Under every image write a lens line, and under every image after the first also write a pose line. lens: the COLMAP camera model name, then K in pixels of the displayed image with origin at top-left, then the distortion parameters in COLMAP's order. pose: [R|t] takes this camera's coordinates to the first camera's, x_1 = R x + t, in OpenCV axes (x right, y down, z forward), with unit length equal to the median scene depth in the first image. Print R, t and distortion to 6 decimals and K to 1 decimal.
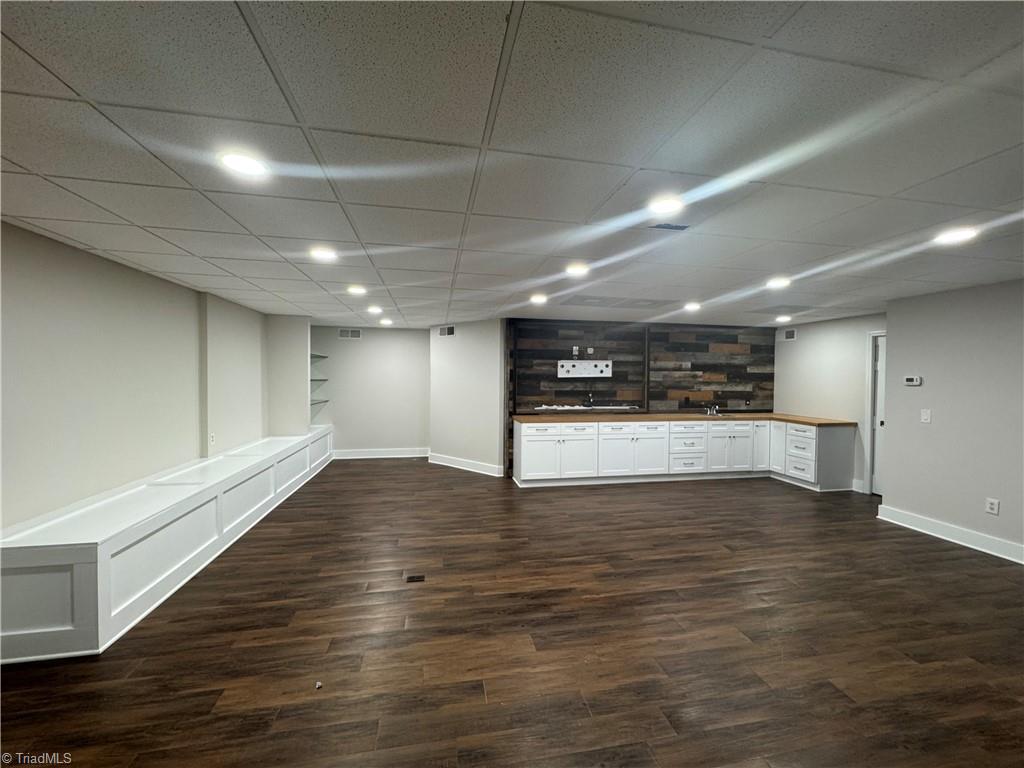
lens RADIAL K [[405.1, 0, 512.3], [0, 405.1, 385.8], [0, 0, 1]] dist [-0.002160, 0.000194]
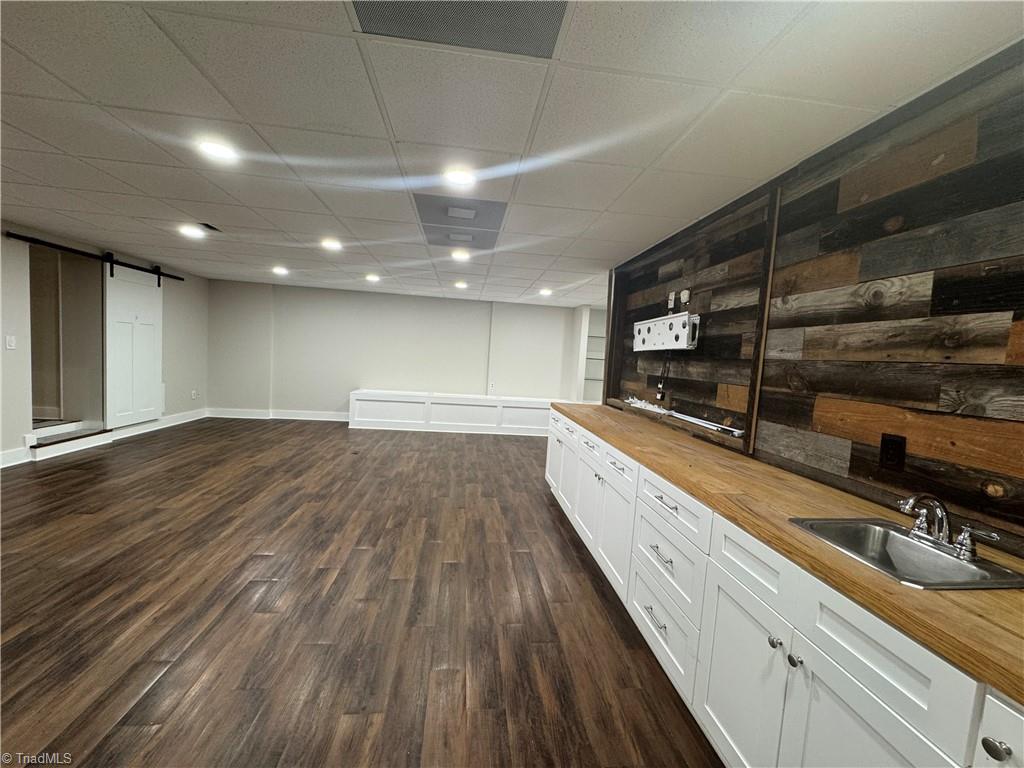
lens RADIAL K [[405.1, 0, 513.9], [0, 405.1, 382.6], [0, 0, 1]] dist [-0.002160, 0.000194]
pose [[-0.065575, 0.054075, -0.996381, 0.681076], [-0.087515, 0.994371, 0.059725, 0.004412], [0.994003, 0.091114, -0.060473, 0.824336]]
